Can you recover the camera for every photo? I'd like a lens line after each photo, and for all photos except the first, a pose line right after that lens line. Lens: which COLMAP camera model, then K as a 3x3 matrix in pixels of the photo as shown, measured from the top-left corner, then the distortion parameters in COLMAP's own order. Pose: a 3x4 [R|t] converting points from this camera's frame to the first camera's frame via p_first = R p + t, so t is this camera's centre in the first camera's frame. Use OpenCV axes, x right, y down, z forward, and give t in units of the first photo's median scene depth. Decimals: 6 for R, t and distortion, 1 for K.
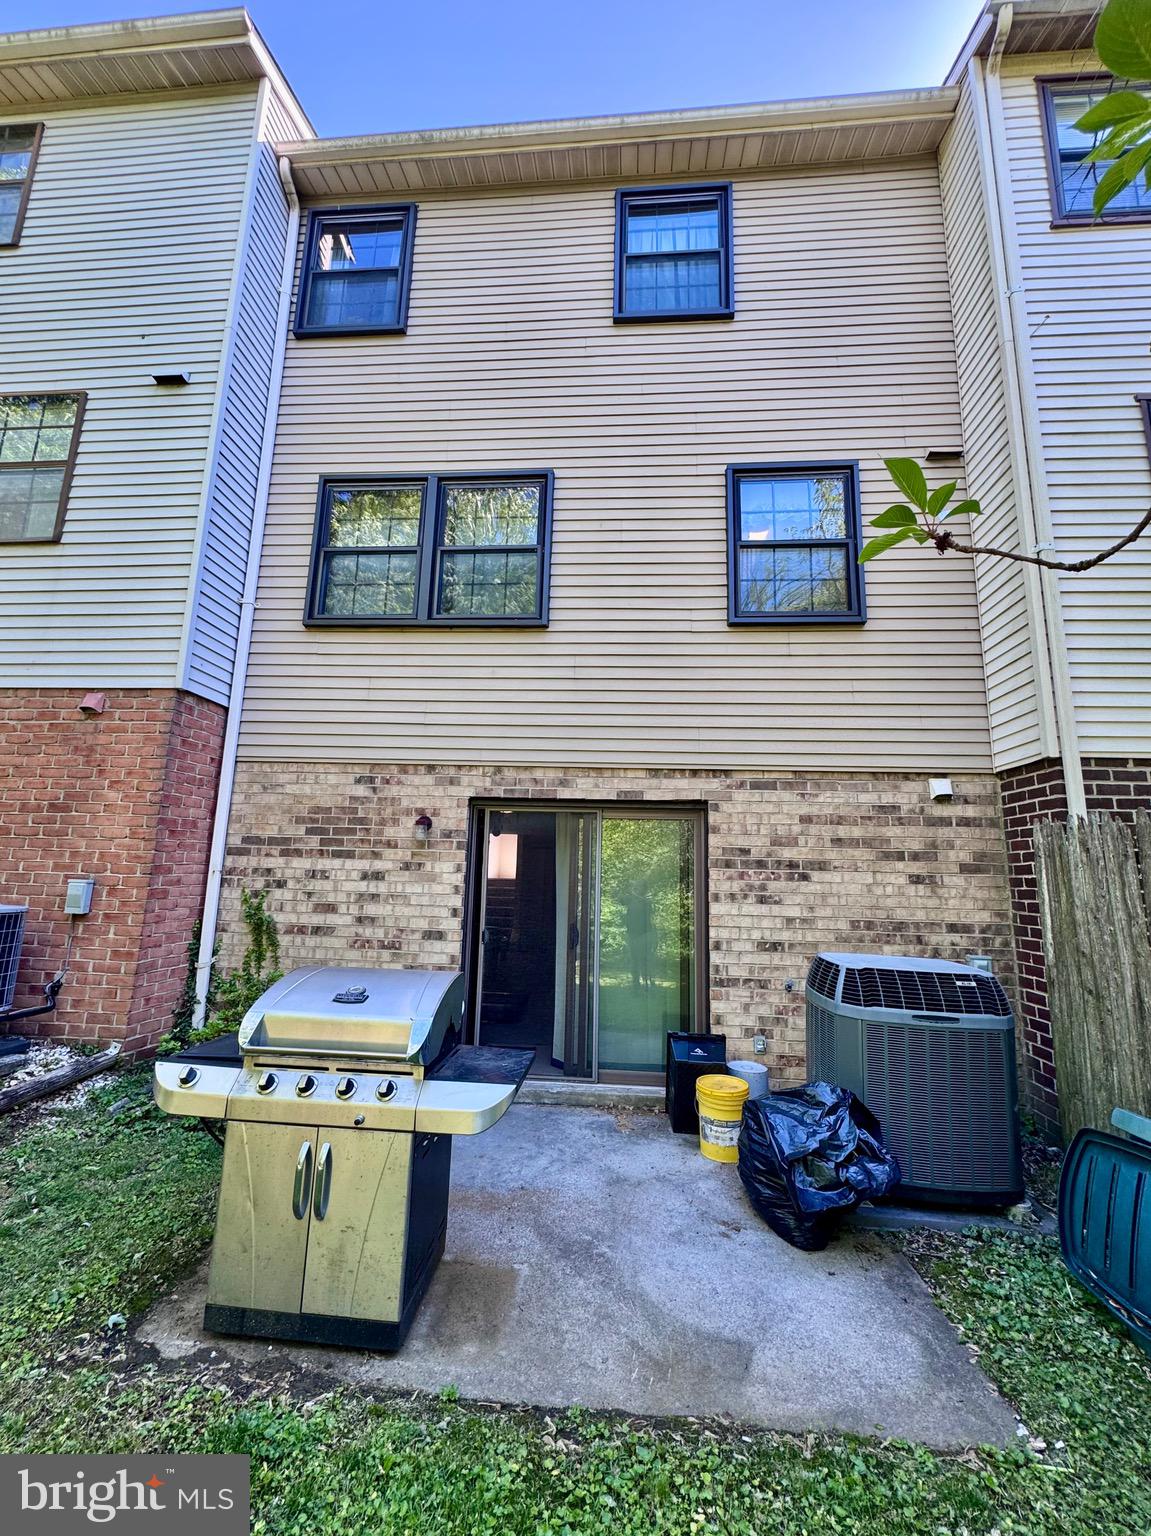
lens RADIAL K [[609.0, 0, 570.0], [0, 609.0, 708.6], [0, 0, 1]] dist [-0.001953, 0.000084]
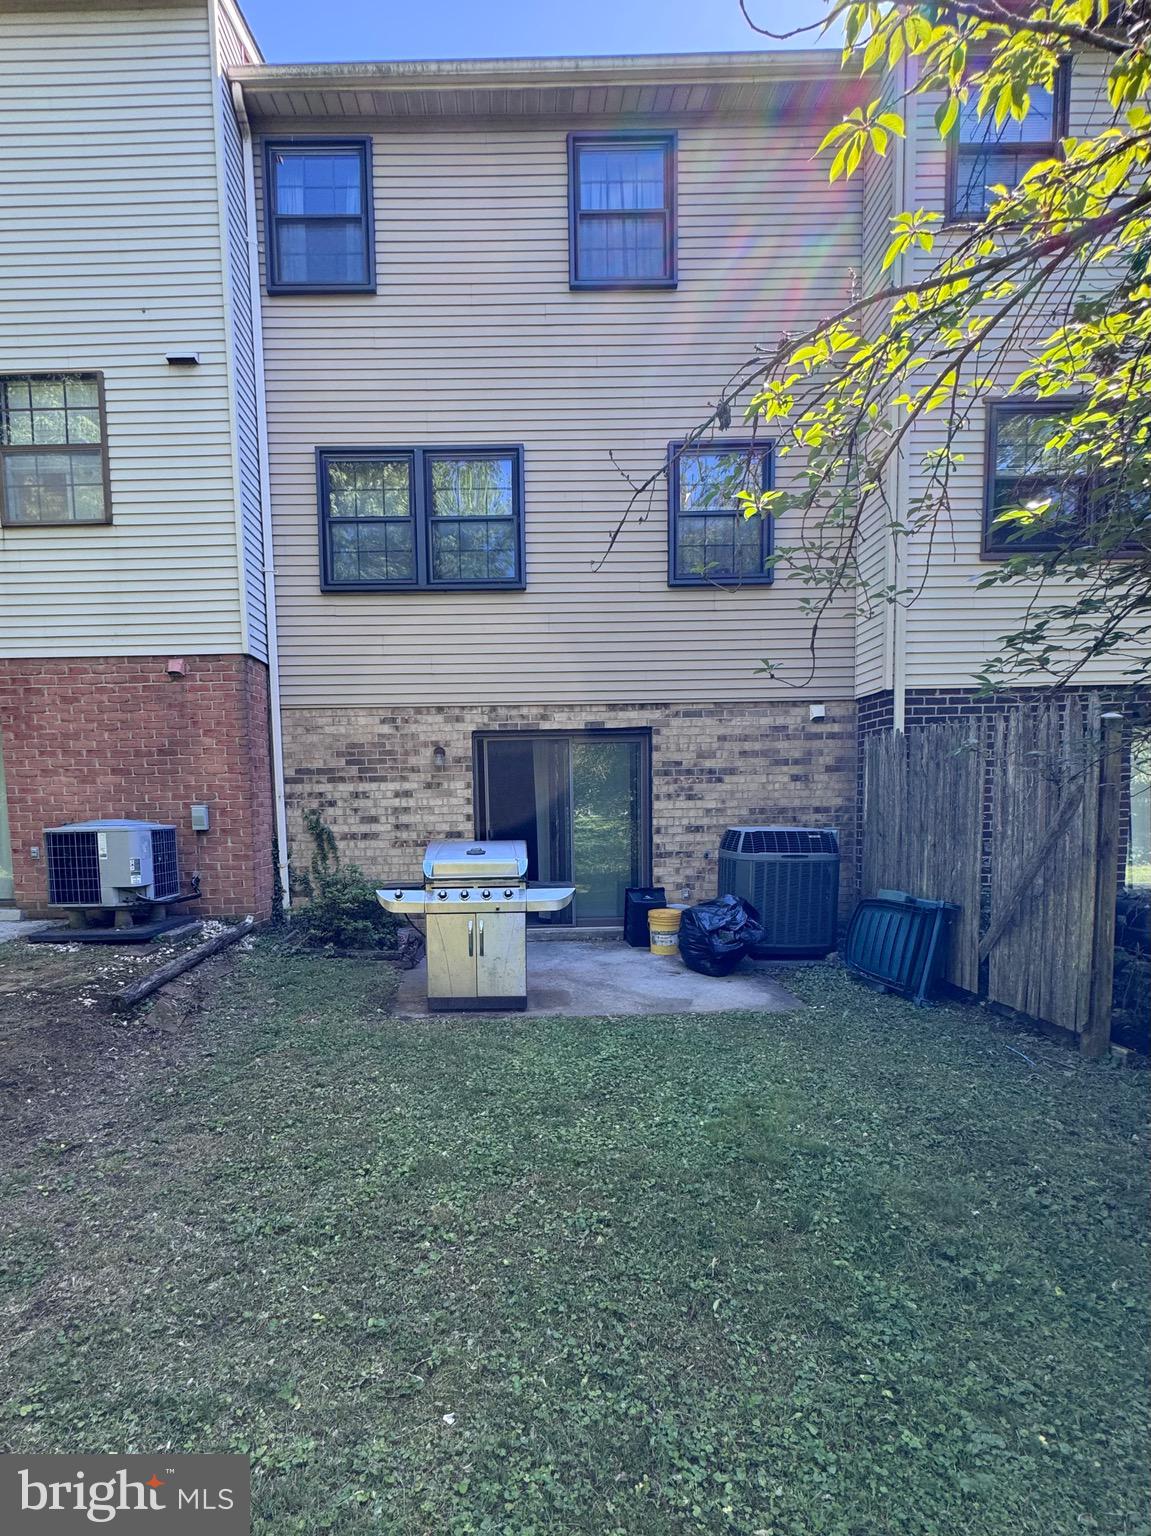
lens RADIAL K [[625.1, 0, 594.3], [0, 625.1, 768.5], [0, 0, 1]] dist [-0.000046, 0.000361]
pose [[0.984511, -0.044885, 0.169478, -0.137333], [0.006067, 0.974815, 0.222932, -0.067329], [-0.175216, -0.218451, 0.959989, -0.313452]]
